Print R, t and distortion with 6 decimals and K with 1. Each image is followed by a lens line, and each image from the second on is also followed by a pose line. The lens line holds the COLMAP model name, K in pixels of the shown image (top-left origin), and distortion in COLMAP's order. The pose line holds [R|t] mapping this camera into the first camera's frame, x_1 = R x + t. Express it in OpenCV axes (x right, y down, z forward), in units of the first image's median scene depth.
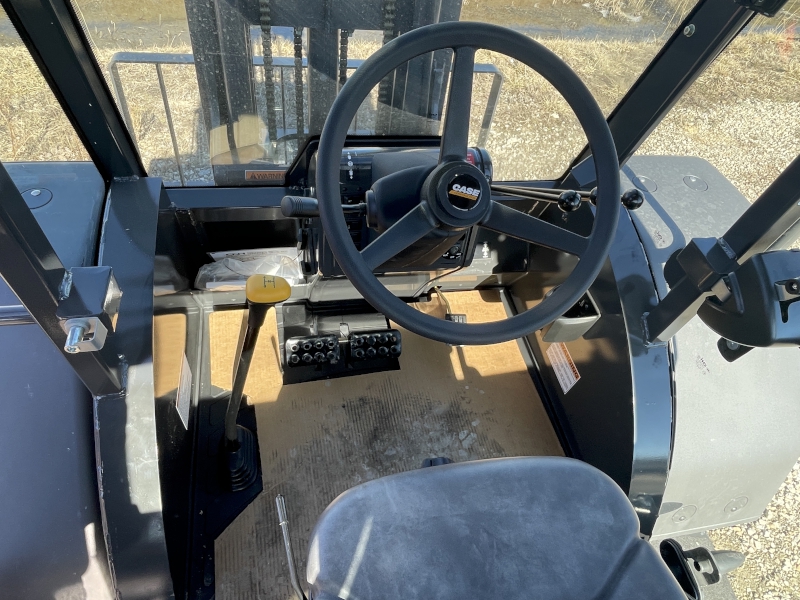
lens RADIAL K [[504.7, 0, 387.9], [0, 504.7, 296.2], [0, 0, 1]] dist [-0.003041, 0.001429]
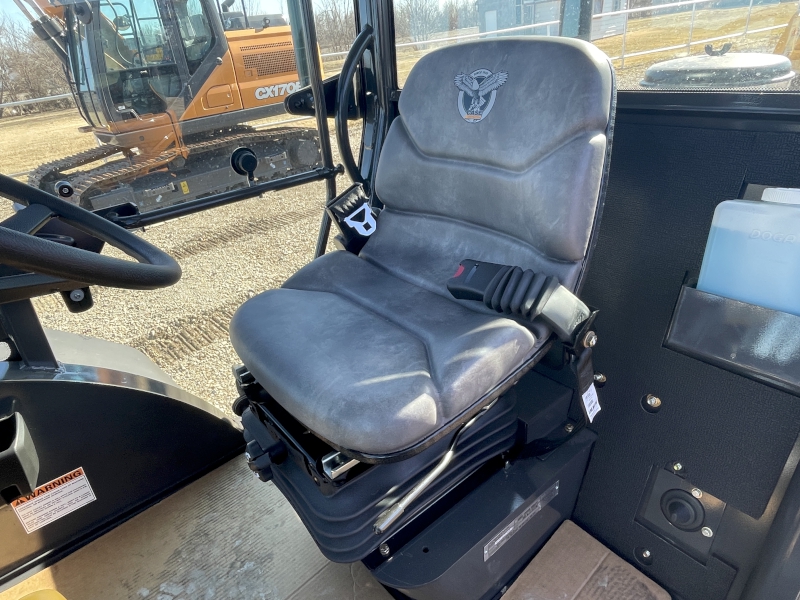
lens RADIAL K [[504.7, 0, 387.9], [0, 504.7, 296.2], [0, 0, 1]] dist [-0.003041, 0.001429]
pose [[-0.479328, -0.465576, 0.743965, -0.345413], [0.710046, 0.292507, 0.640526, -0.095539], [-0.515828, 0.835272, 0.190374, 0.309091]]
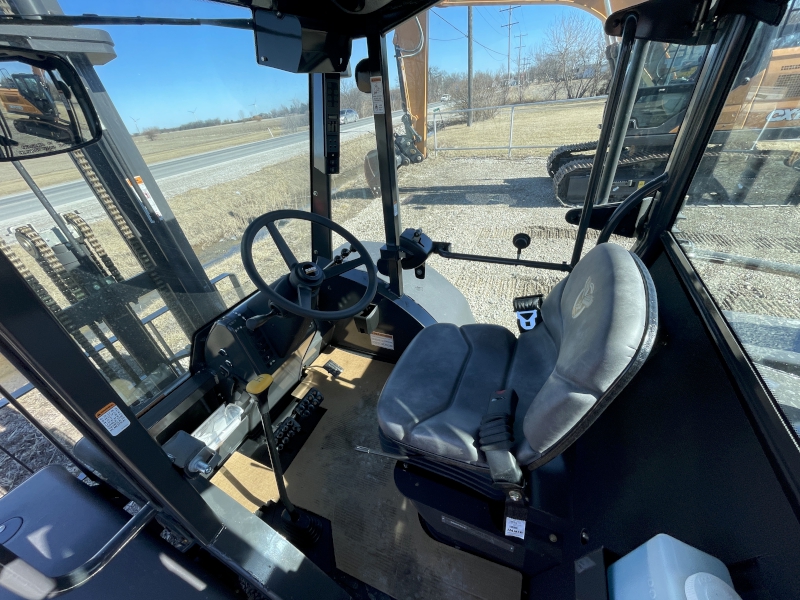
lens RADIAL K [[324.4, 0, 398.2], [0, 324.4, 299.9], [0, 0, 1]] dist [-0.000198, 0.000048]
pose [[0.548672, -0.589896, 0.592438, -0.280099], [0.741531, 0.670650, -0.018979, 0.099283], [-0.386123, 0.449724, 0.805393, -0.122955]]
